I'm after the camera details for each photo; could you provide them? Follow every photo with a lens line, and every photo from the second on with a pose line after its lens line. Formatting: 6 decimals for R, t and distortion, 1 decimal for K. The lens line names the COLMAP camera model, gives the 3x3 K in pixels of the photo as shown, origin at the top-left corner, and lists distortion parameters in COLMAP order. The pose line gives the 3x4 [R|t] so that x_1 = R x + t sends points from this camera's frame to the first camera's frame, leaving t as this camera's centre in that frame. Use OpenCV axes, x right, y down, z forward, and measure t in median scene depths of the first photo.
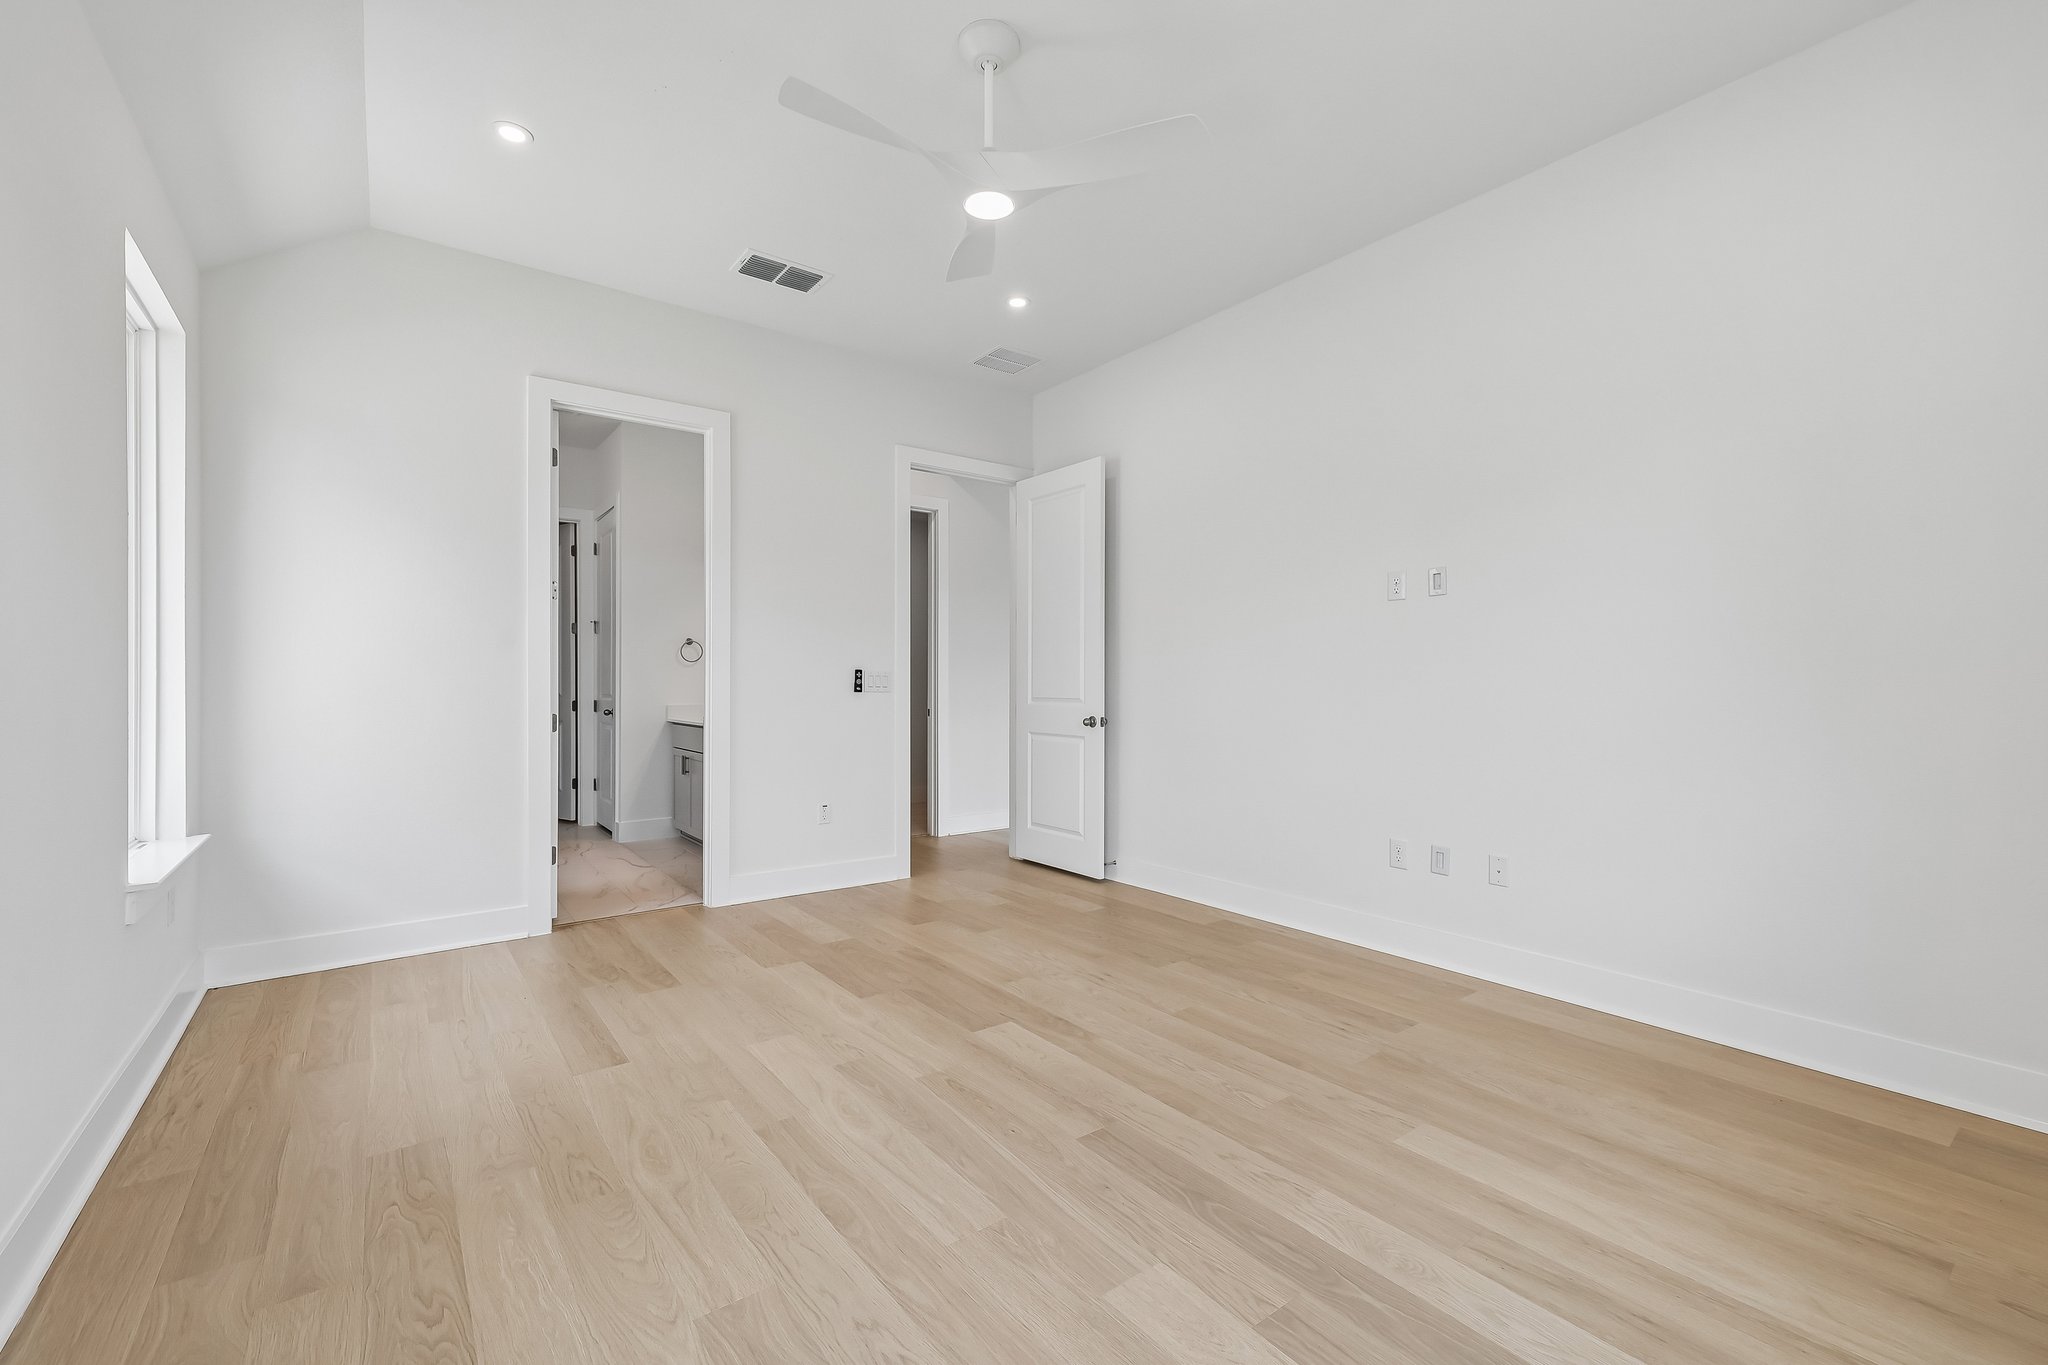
lens RADIAL K [[864.6, 0, 1031.5], [0, 864.6, 687.4], [0, 0, 1]] dist [0.011003, 0.000399]
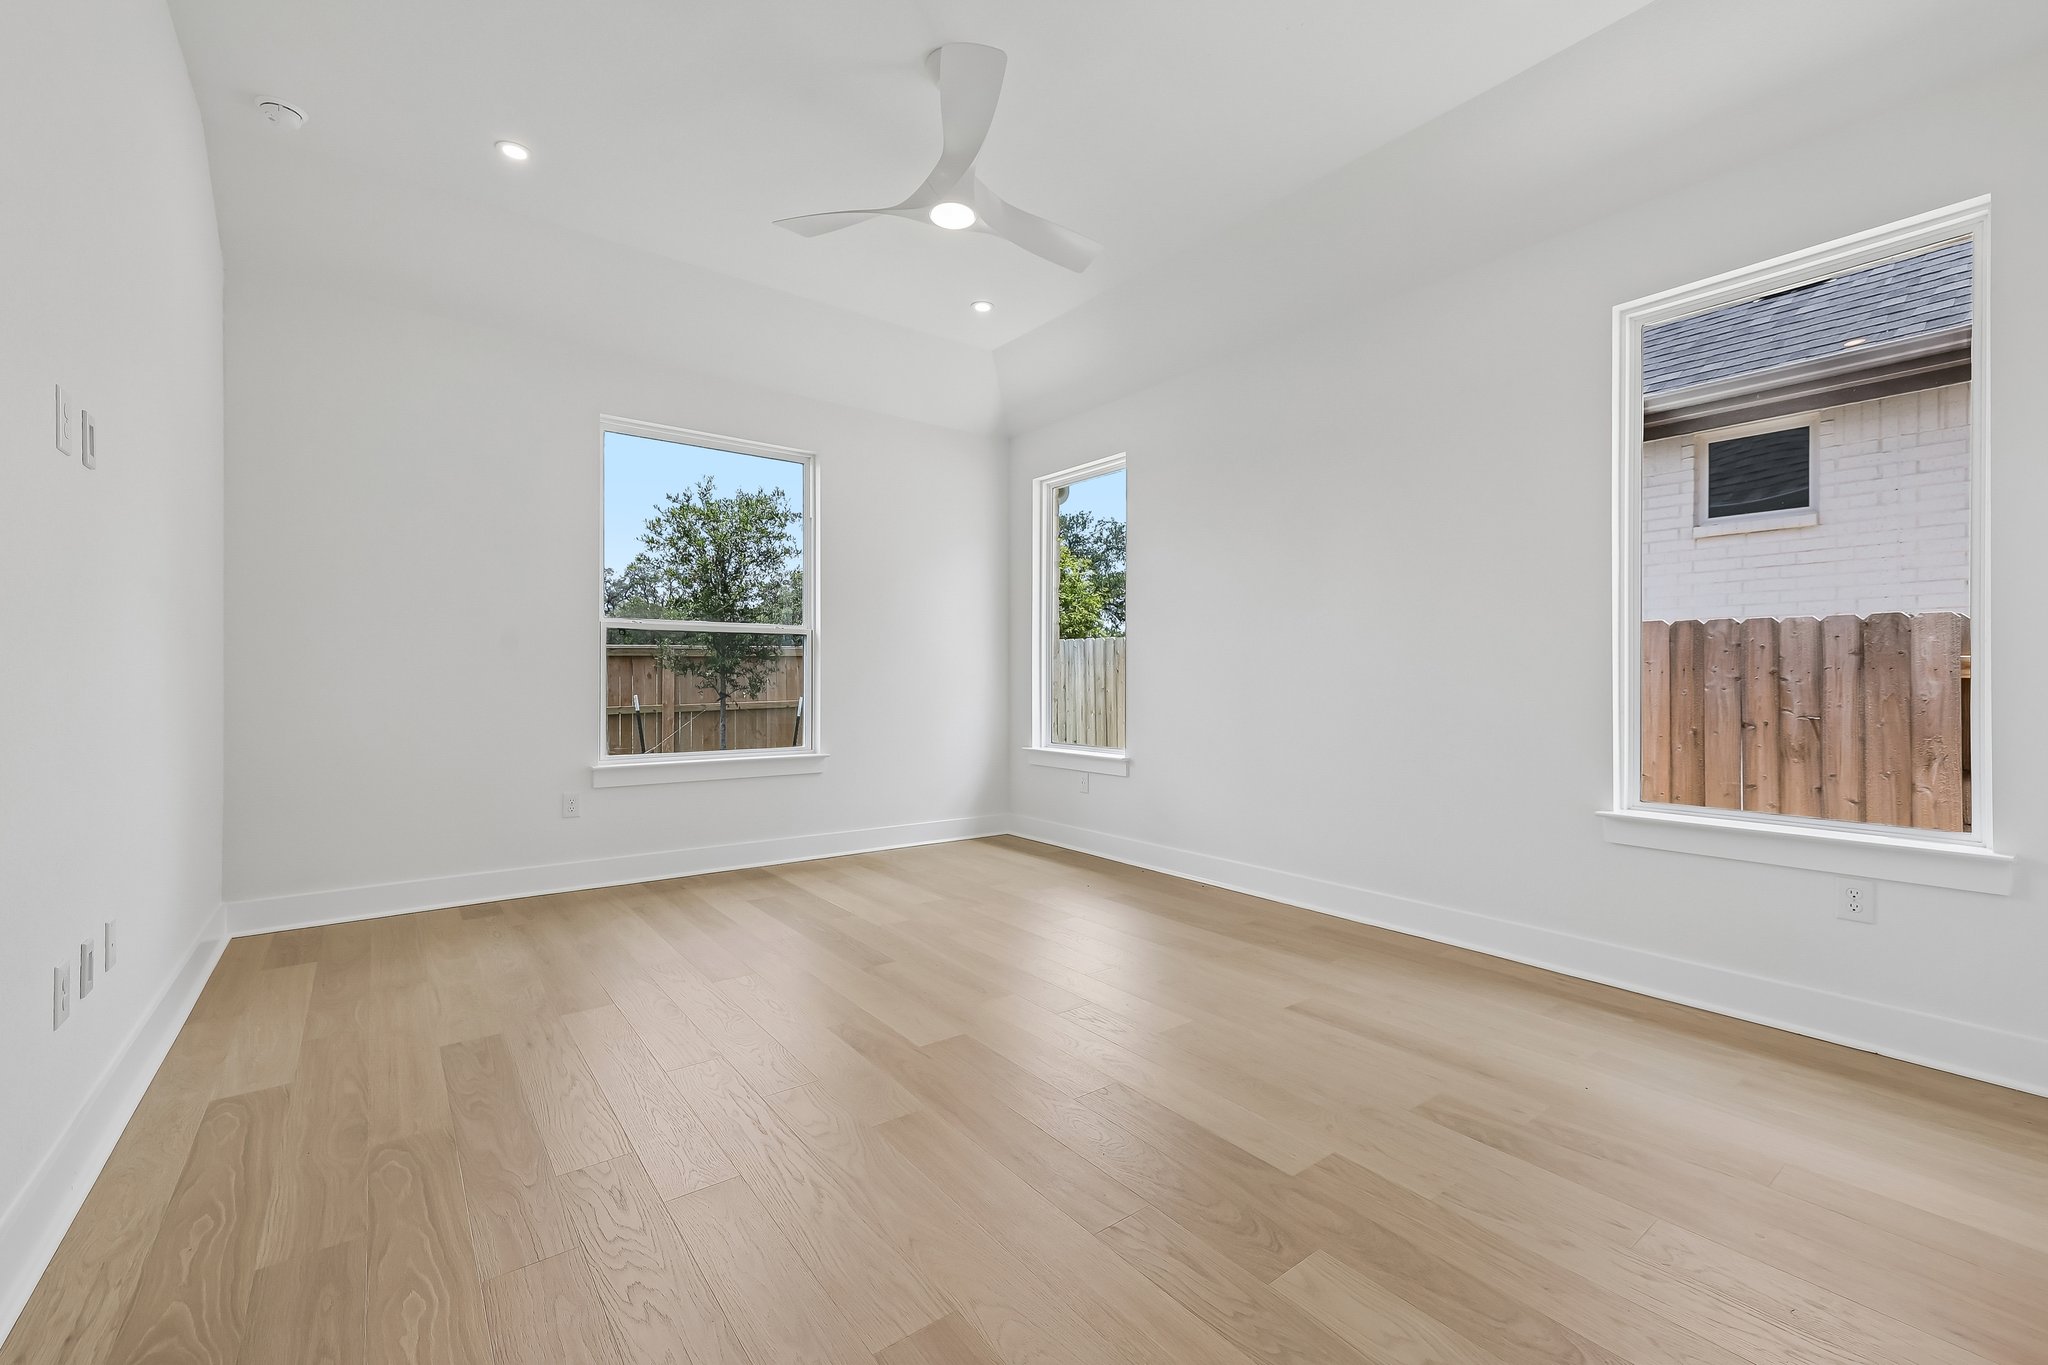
lens RADIAL K [[855.3, 0, 1027.4], [0, 855.3, 679.2], [0, 0, 1]] dist [0.000135, -0.000001]
pose [[-0.999977, -0.004119, -0.005457, -0.105643], [-0.004116, 0.999991, -0.000667, 0.019302], [0.005460, -0.000644, -0.999985, 1.572141]]
